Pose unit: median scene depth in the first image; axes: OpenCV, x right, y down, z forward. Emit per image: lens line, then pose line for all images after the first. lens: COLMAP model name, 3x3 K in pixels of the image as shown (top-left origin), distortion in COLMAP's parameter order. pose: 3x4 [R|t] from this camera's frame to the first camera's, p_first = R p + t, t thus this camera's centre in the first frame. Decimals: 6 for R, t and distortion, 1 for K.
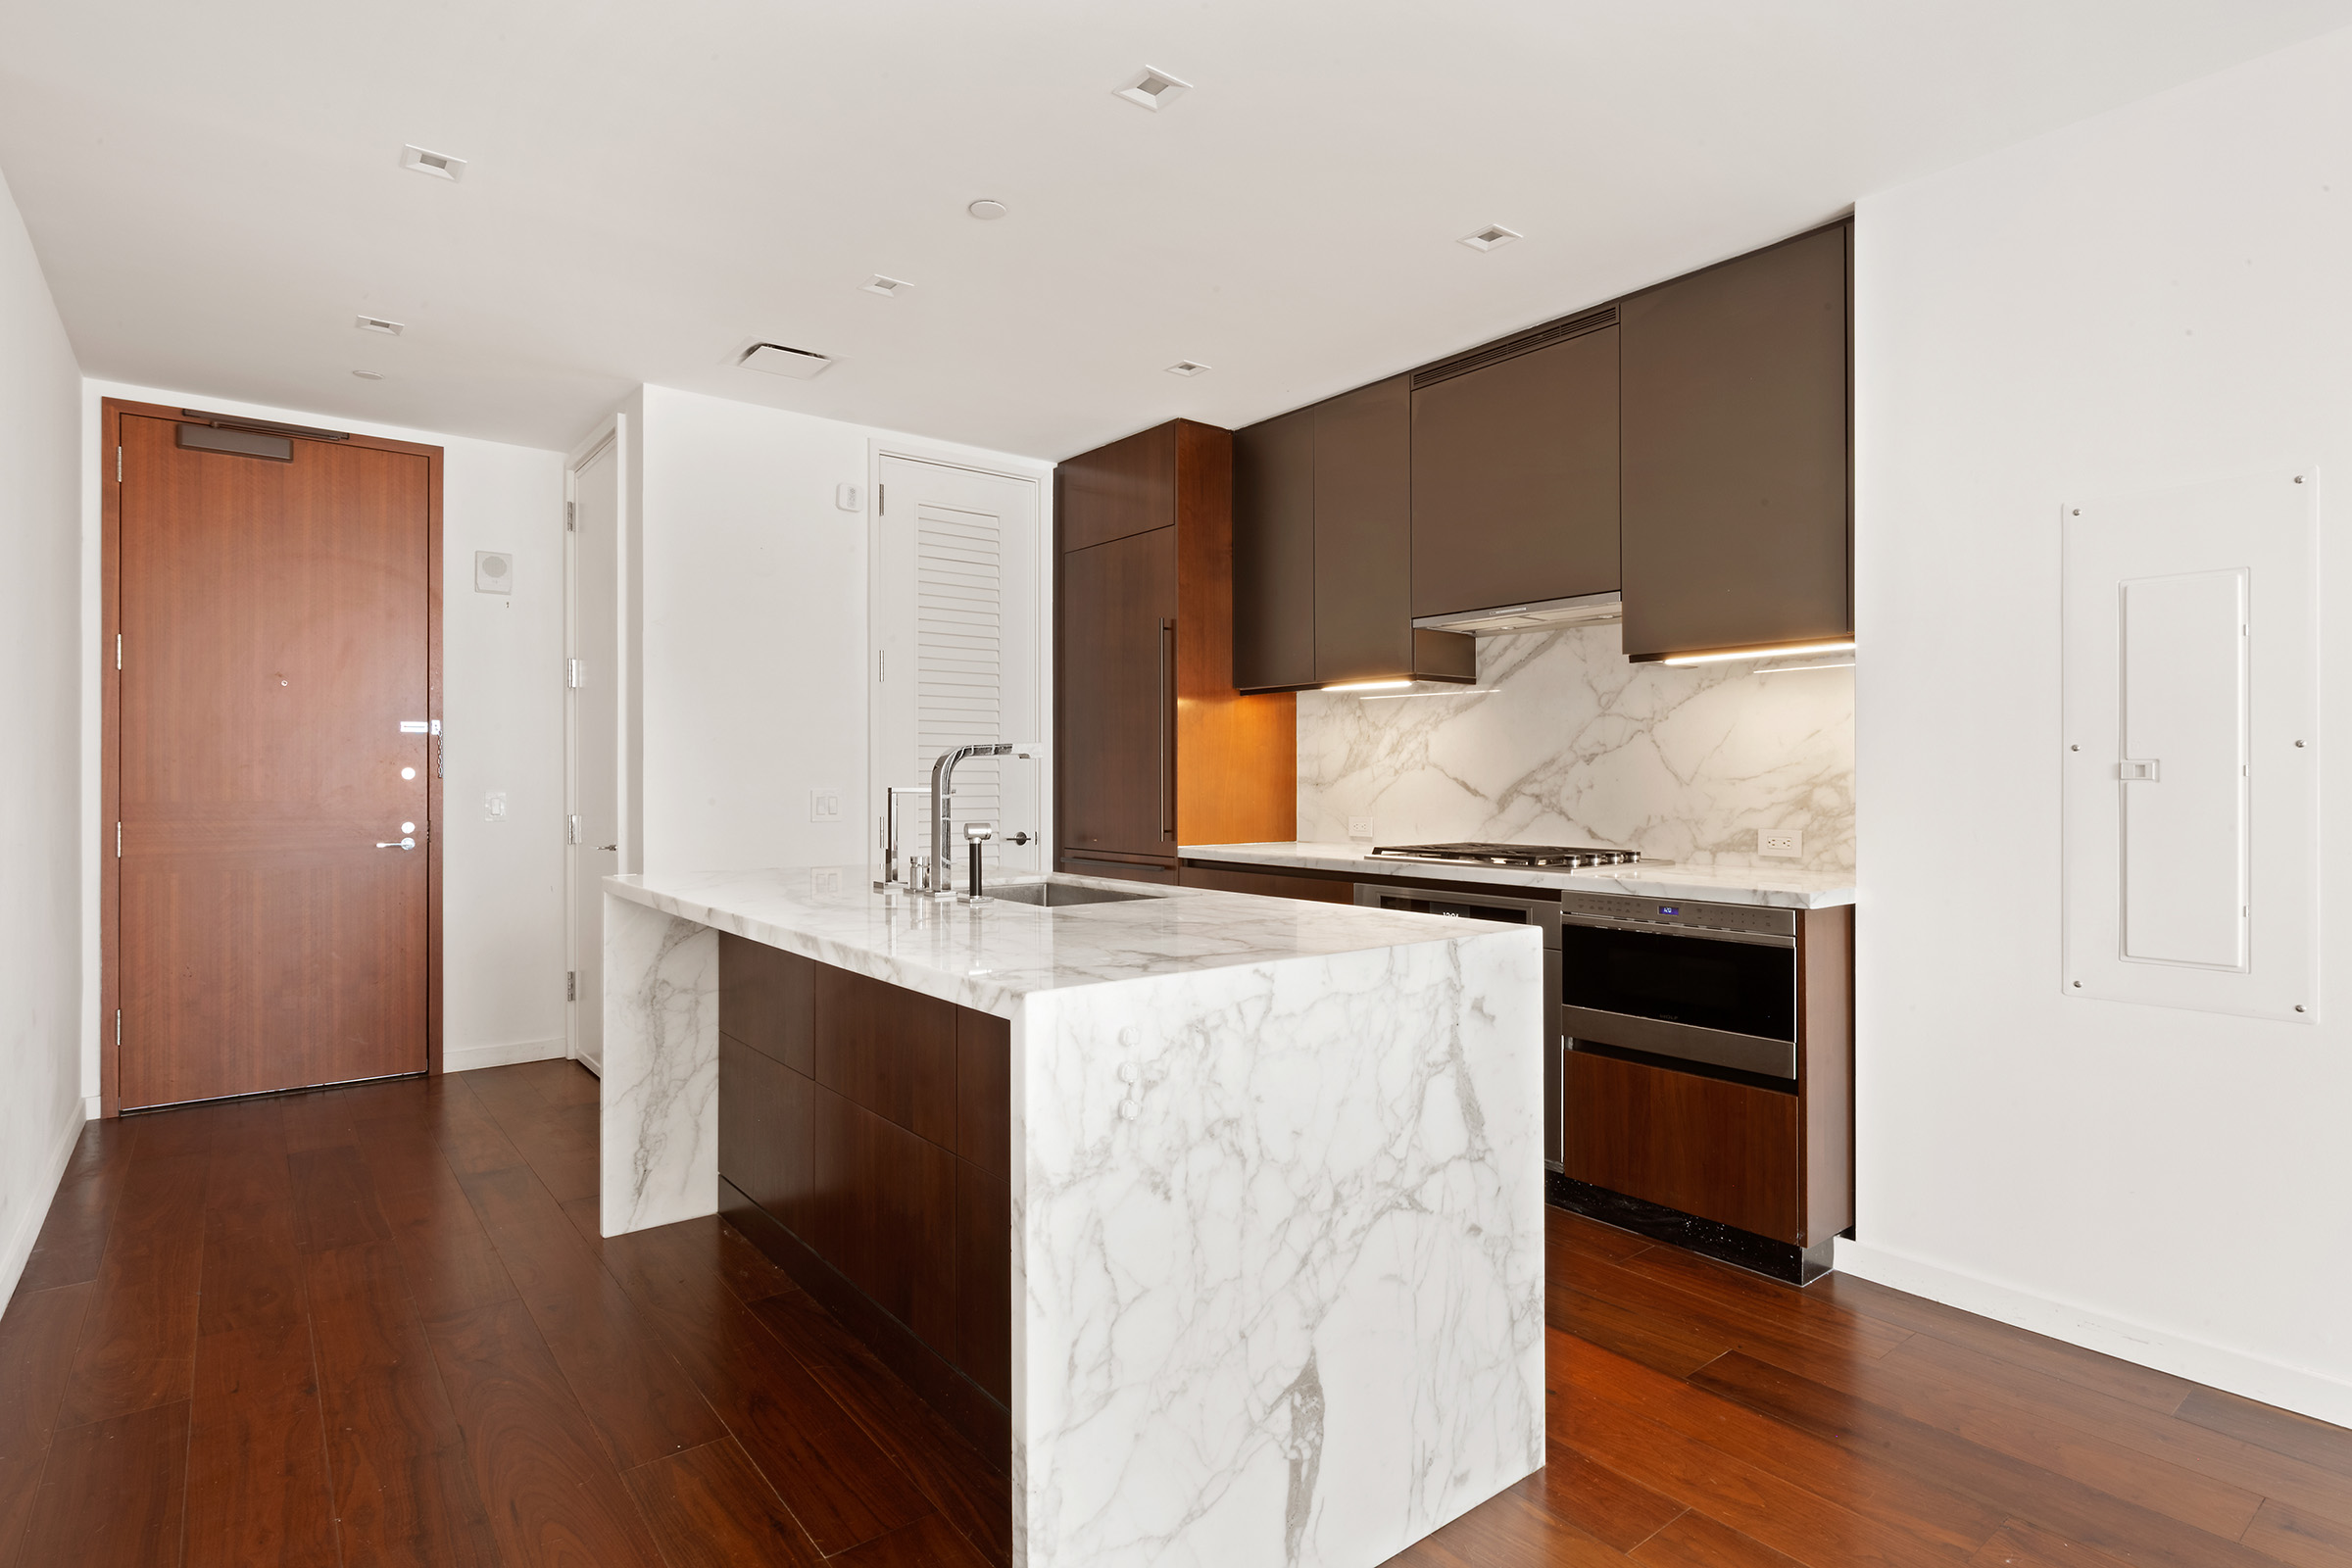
lens RADIAL K [[1219.6, 0, 1183.0], [0, 1219.6, 780.0], [0, 0, 1]] dist [-0.002972, -0.000856]
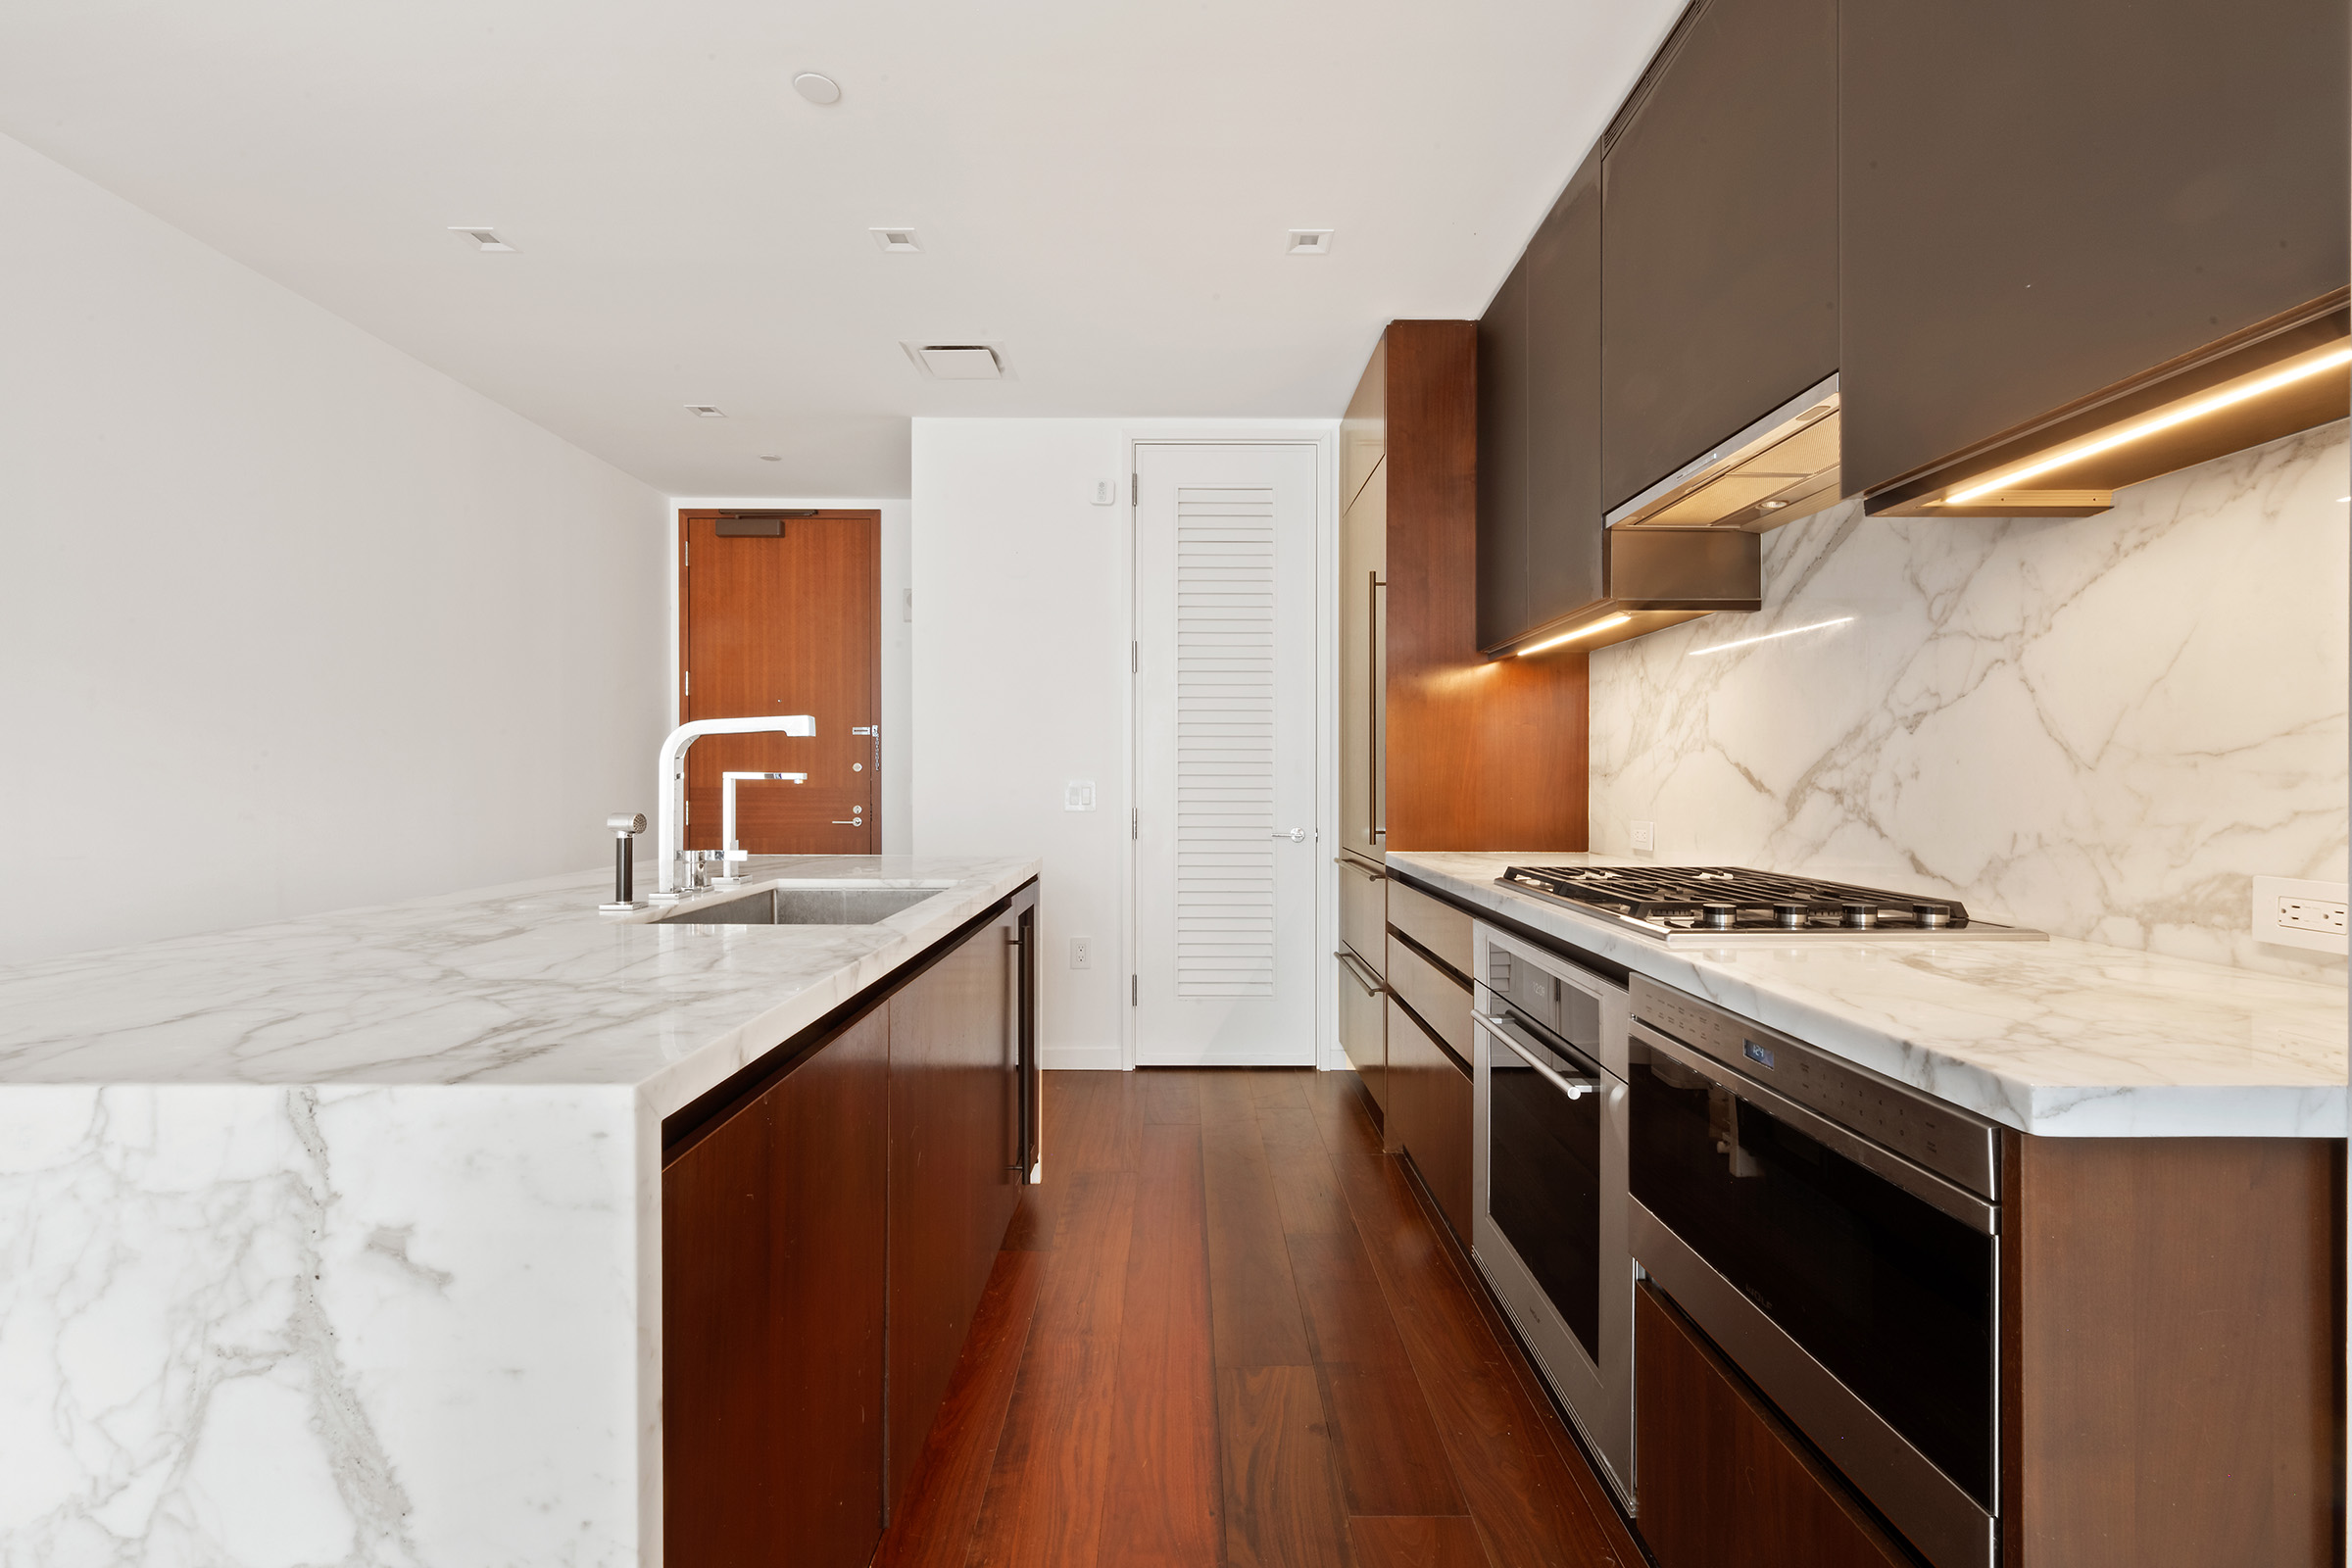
lens RADIAL K [[1012.3, 0, 1171.5], [0, 1012.3, 783.6], [0, 0, 1]] dist [0.001253, -0.000321]
pose [[0.781739, 0.004178, -0.623592, 0.354123], [-0.001736, 0.999988, 0.004524, 0.007641], [0.623604, -0.002454, 0.781737, 0.453292]]
